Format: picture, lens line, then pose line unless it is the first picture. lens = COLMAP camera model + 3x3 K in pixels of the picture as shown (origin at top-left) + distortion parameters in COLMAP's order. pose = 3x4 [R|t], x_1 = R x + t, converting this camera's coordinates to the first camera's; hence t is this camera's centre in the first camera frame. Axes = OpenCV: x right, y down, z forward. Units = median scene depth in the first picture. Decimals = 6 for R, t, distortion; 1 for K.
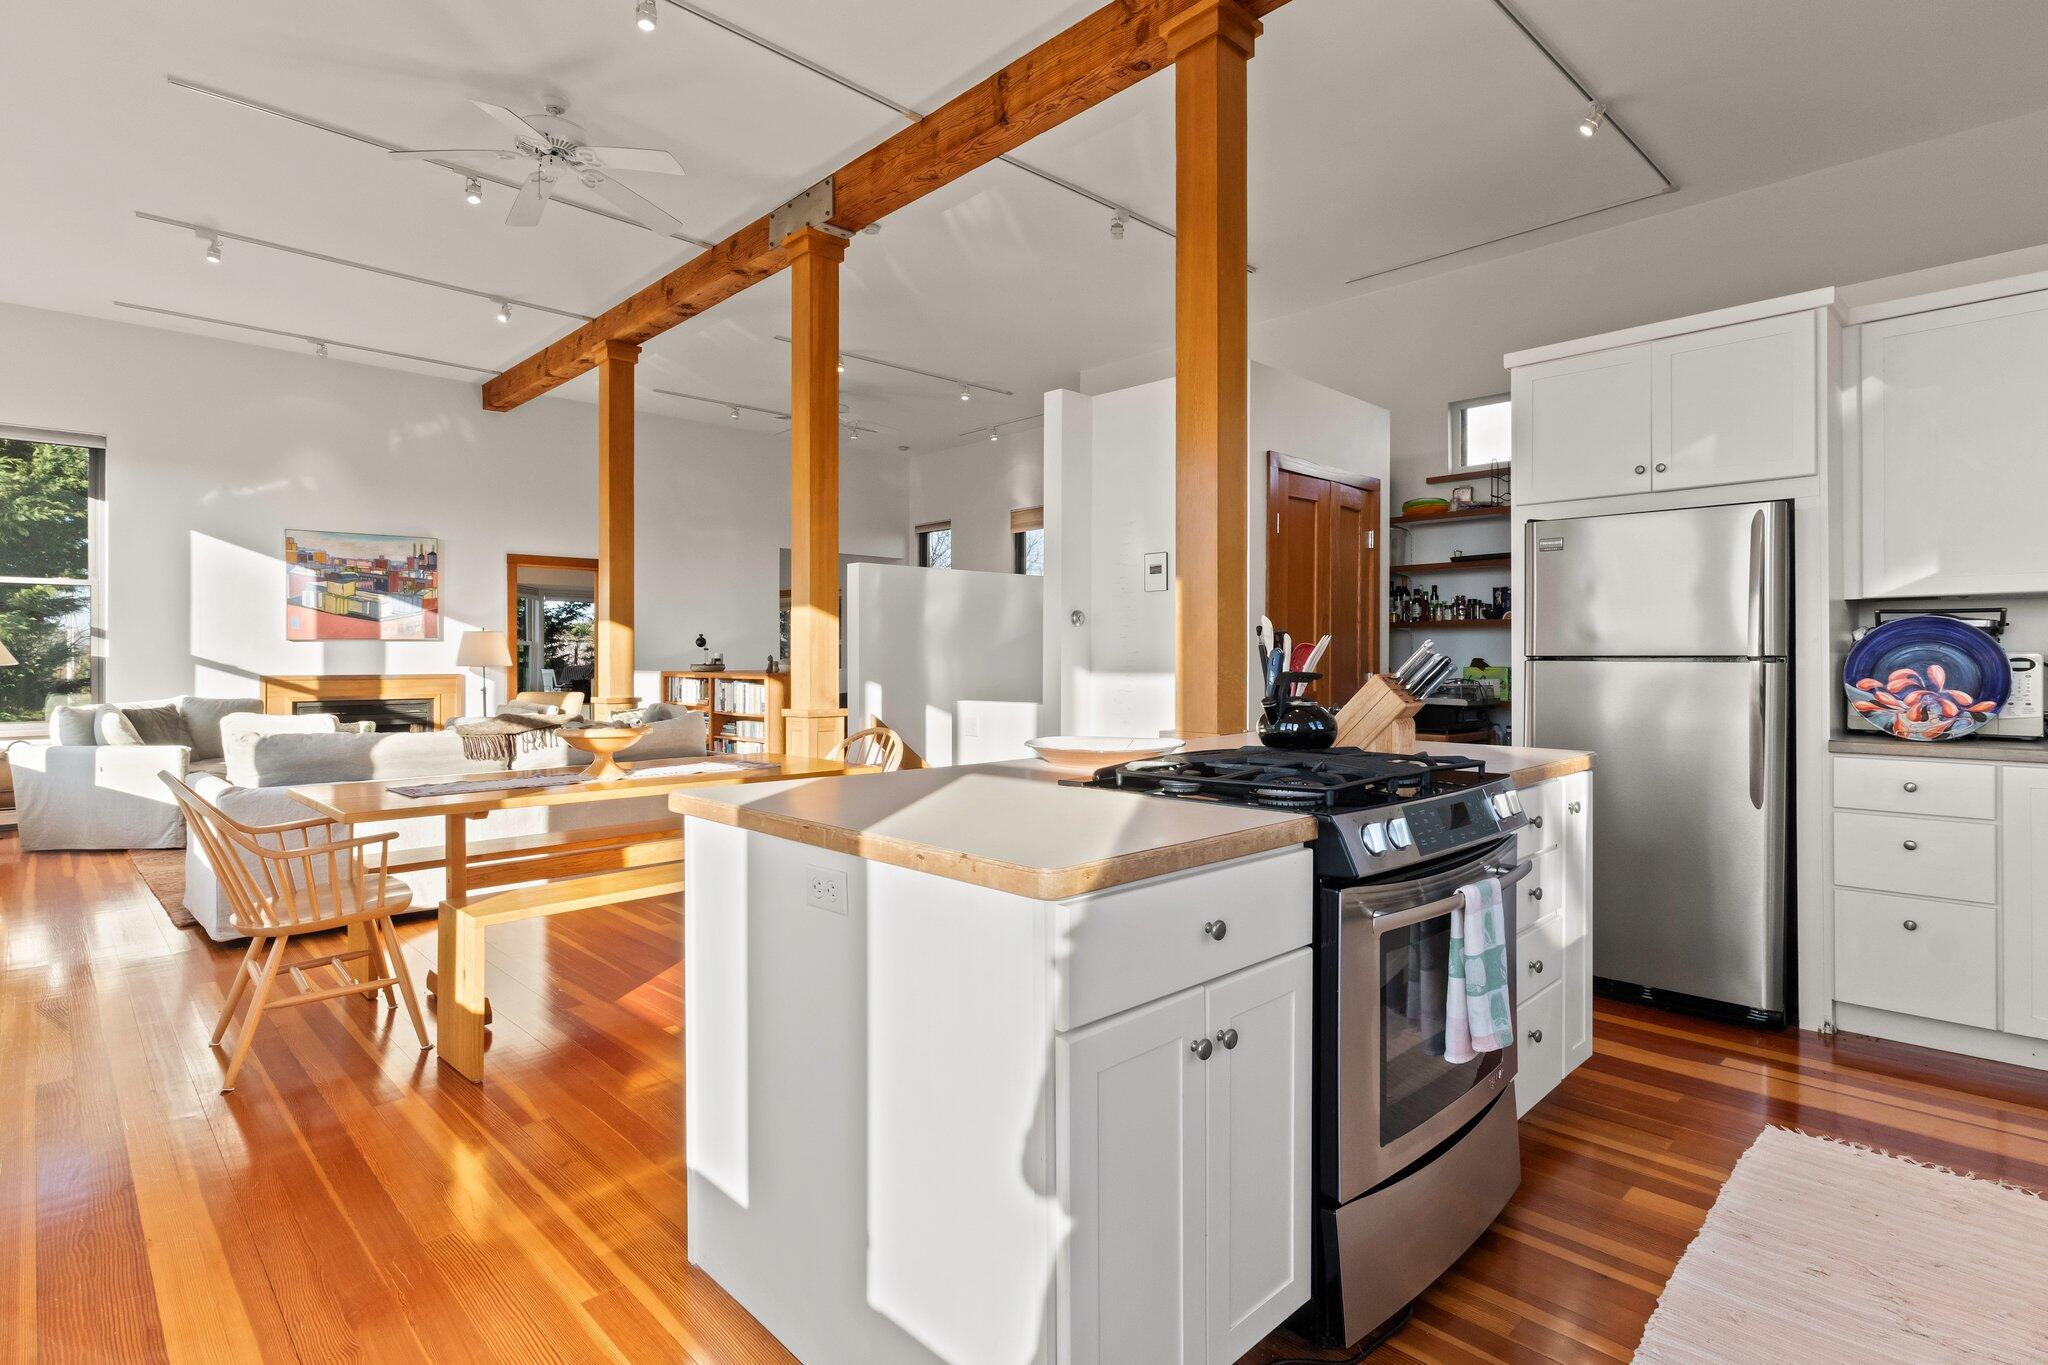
lens RADIAL K [[1025.3, 0, 1025.0], [0, 1025.3, 659.8], [0, 0, 1]] dist [-0.000155, -0.000056]
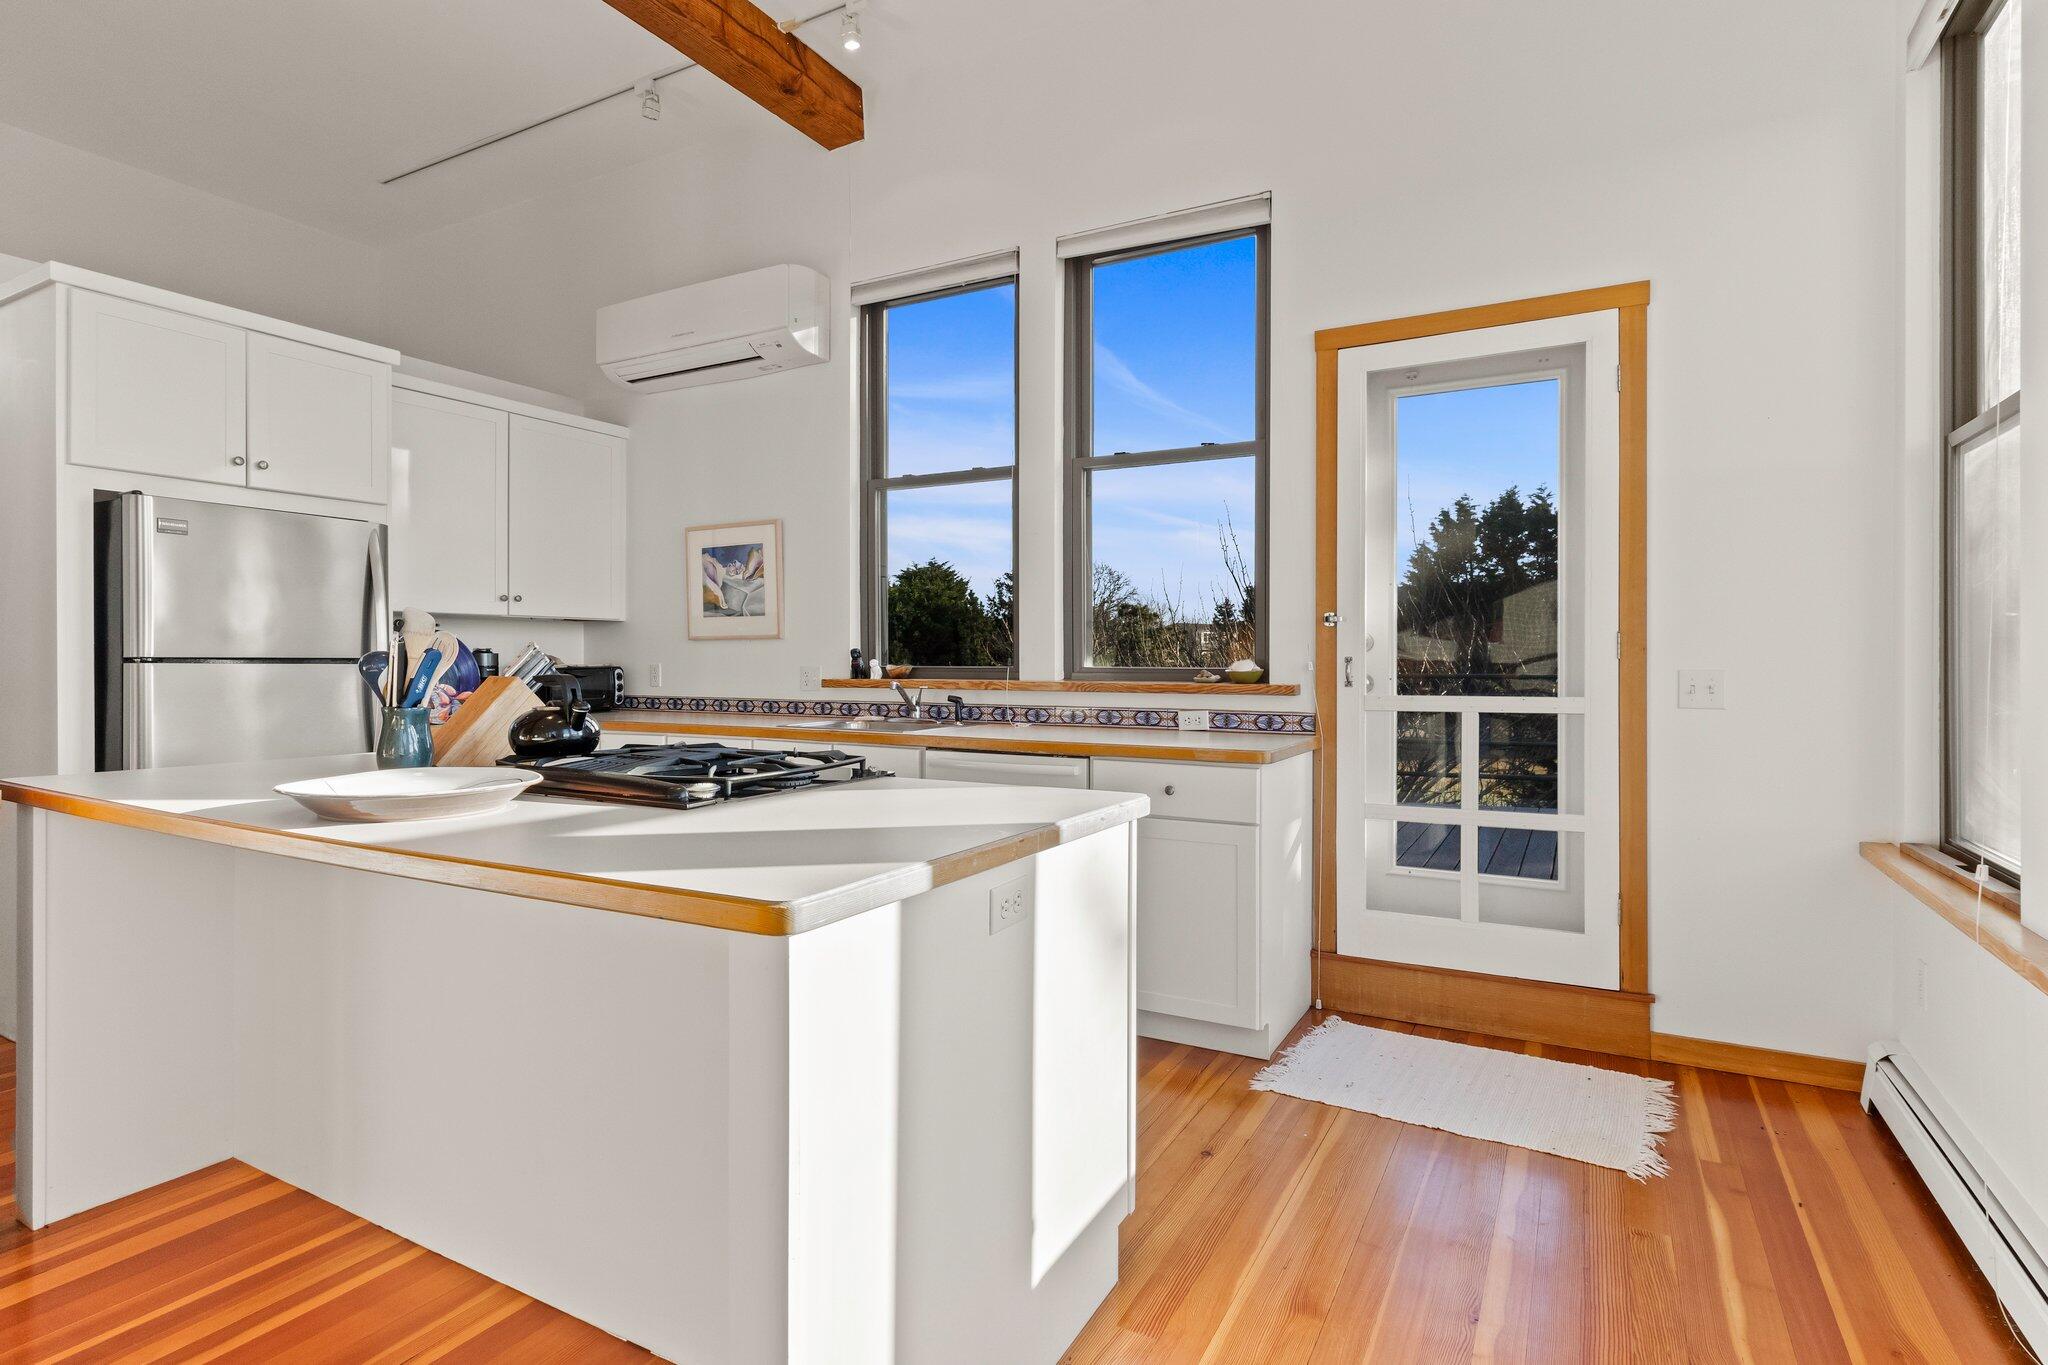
lens RADIAL K [[1025.3, 0, 1025.0], [0, 1025.3, 659.8], [0, 0, 1]] dist [-0.000155, -0.000056]
pose [[-0.289718, 0.001153, 0.957111, -0.593090], [0.000088, 0.999999, -0.001178, -0.000685], [-0.957112, -0.000257, -0.289718, 0.669114]]
